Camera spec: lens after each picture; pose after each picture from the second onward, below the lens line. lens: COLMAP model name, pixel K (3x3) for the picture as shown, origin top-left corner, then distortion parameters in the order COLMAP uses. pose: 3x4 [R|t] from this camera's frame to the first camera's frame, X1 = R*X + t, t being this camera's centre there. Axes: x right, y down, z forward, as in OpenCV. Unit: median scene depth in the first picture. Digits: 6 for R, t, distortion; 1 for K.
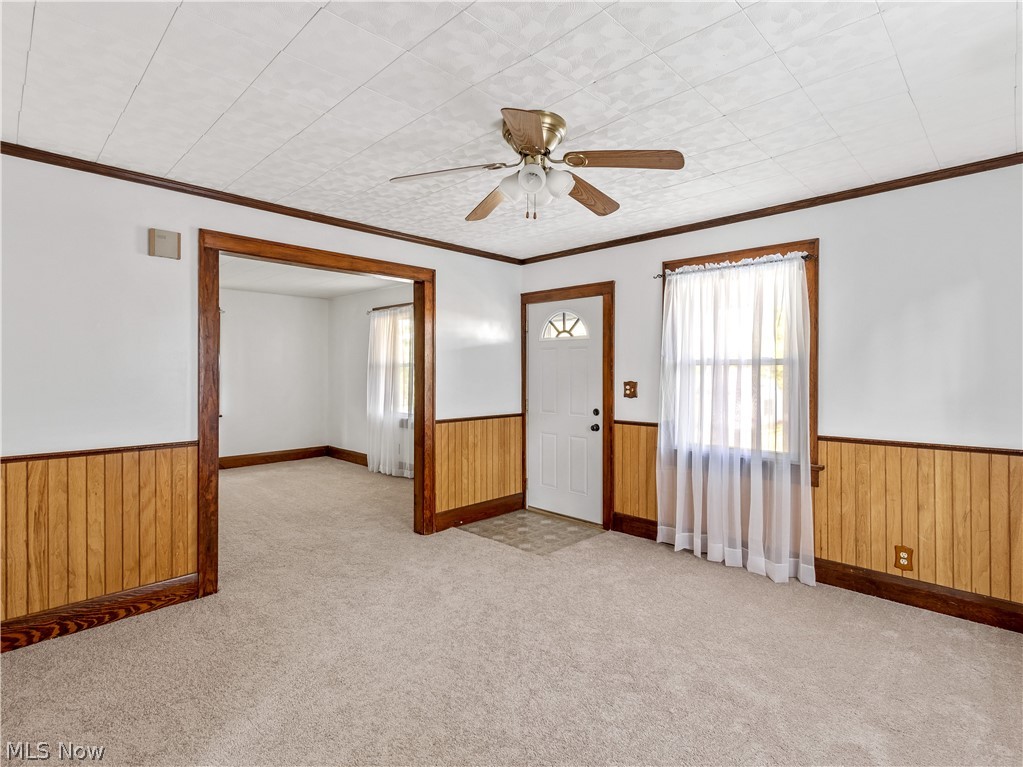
lens RADIAL K [[515.1, 0, 512.6], [0, 515.1, 371.0], [0, 0, 1]] dist [0.005363, -0.001415]
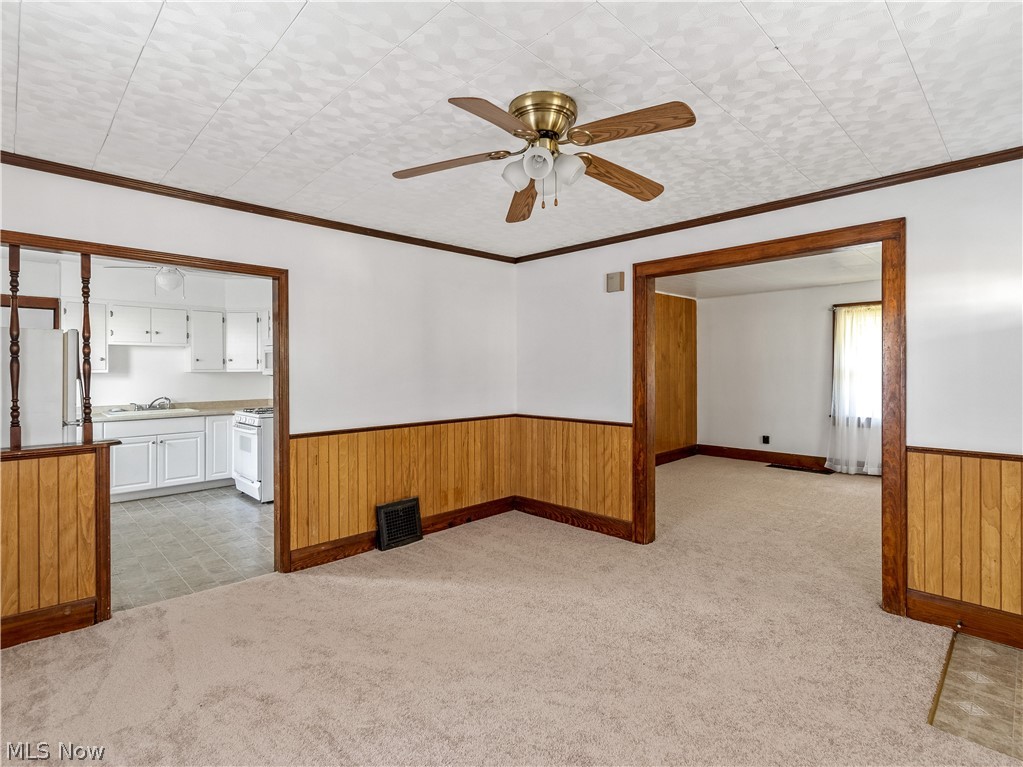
lens RADIAL K [[515.1, 0, 518.4], [0, 515.1, 369.3], [0, 0, 1]] dist [0.005363, -0.001415]
pose [[-0.007153, 0.000908, -0.999974, 0.489717], [0.003209, 0.999994, 0.000885, -0.004915], [0.999969, -0.003203, -0.007155, 0.486356]]
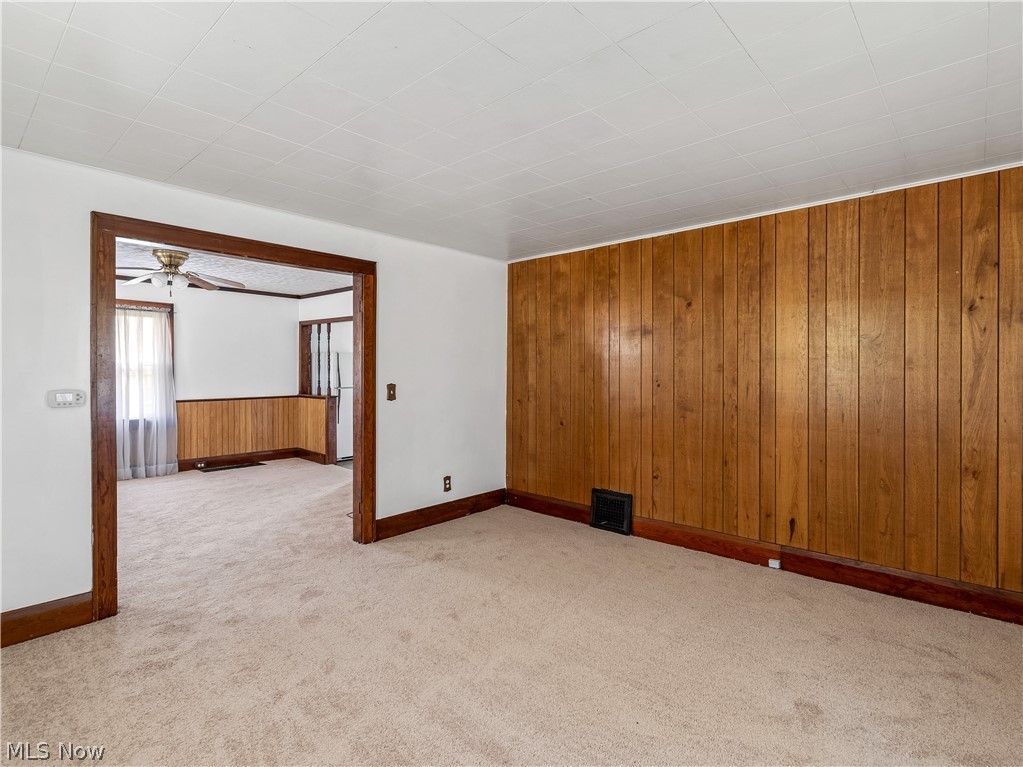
lens RADIAL K [[515.1, 0, 516.7], [0, 515.1, 372.7], [0, 0, 1]] dist [0.005363, -0.001415]
pose [[-0.998057, -0.000117, -0.062305, -0.628758], [-0.000670, 0.999961, 0.008862, -0.005341], [0.062301, 0.008886, -0.998018, 1.615378]]
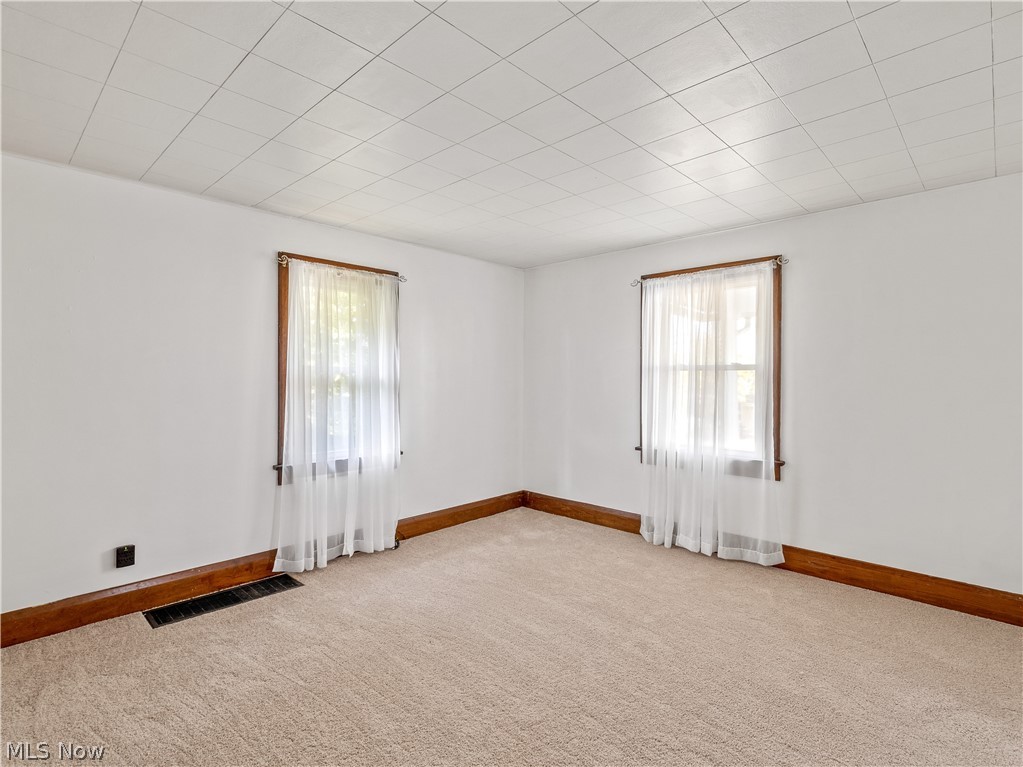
lens RADIAL K [[515.1, 0, 511.6], [0, 515.1, 384.6], [0, 0, 1]] dist [0.005363, -0.001415]
pose [[0.999700, 0.001534, 0.024458, -0.688916], [-0.001907, 0.999882, 0.015225, -0.001489], [-0.024432, -0.015267, 0.999585, 0.607370]]
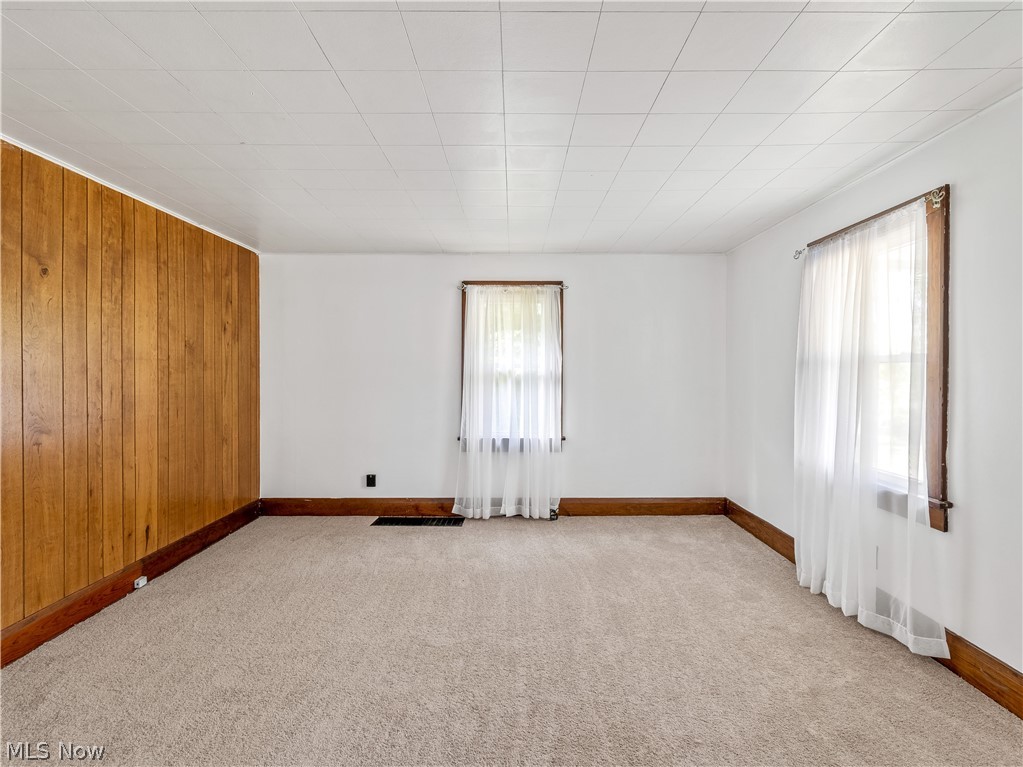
lens RADIAL K [[515.1, 0, 514.7], [0, 515.1, 374.0], [0, 0, 1]] dist [0.005363, -0.001415]
pose [[0.706030, 0.002787, -0.708177, -0.190734], [-0.000013, 0.999992, 0.003922, -0.001173], [0.708182, -0.002759, 0.706024, 0.719273]]
